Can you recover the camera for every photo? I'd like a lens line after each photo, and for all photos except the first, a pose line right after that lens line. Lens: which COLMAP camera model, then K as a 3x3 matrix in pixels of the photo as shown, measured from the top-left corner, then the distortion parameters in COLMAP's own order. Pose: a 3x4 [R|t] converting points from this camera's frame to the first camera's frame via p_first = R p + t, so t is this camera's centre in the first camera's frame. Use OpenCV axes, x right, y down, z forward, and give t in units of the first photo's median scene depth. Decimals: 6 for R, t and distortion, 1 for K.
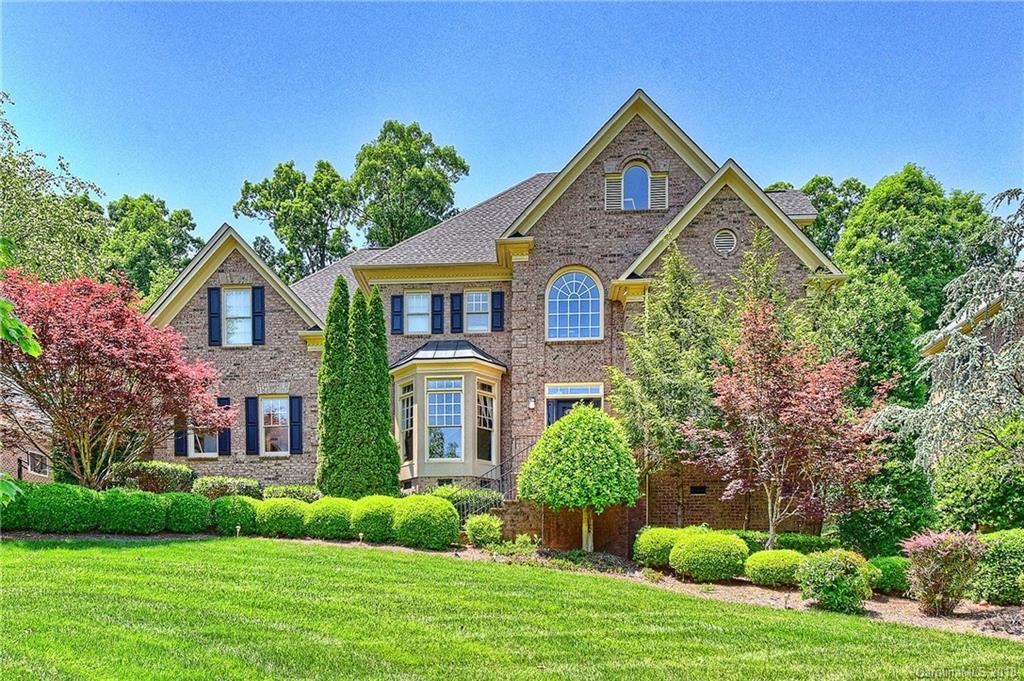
lens RADIAL K [[674.9, 0, 512.0], [0, 674.9, 340.5], [0, 0, 1]] dist [0.001858, 0.000057]
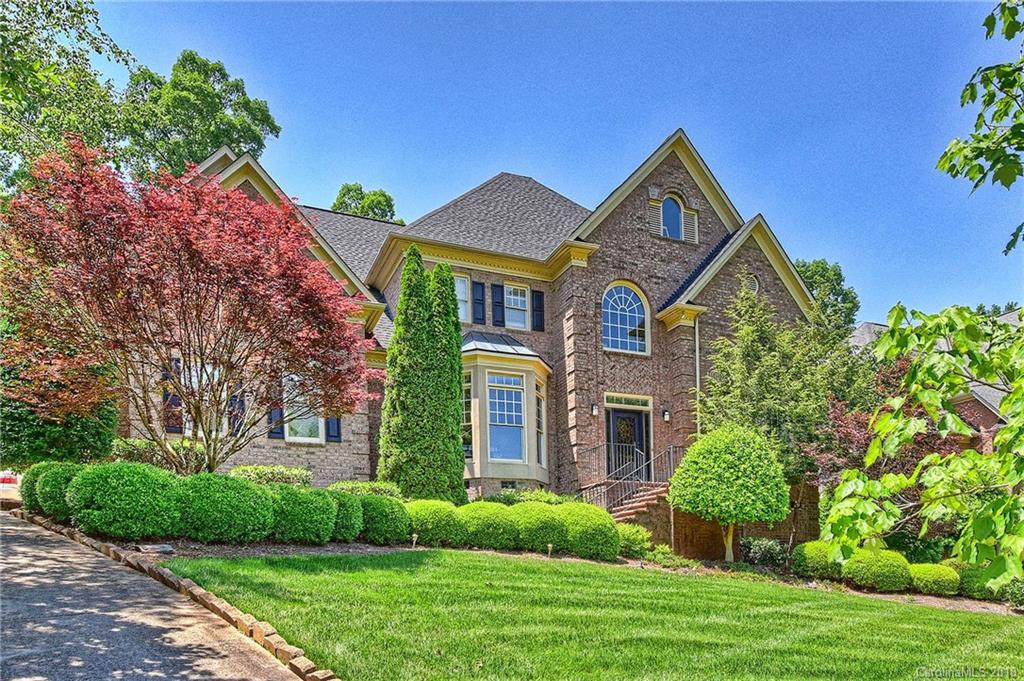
lens RADIAL K [[654.4, 0, 512.0], [0, 654.4, 340.5], [0, 0, 1]] dist [-0.005616, -0.000586]
pose [[0.891500, 0.140214, 0.430775, -0.487774], [-0.143174, 0.989363, -0.025728, 0.031315], [-0.429801, -0.038740, 0.902092, 0.169000]]
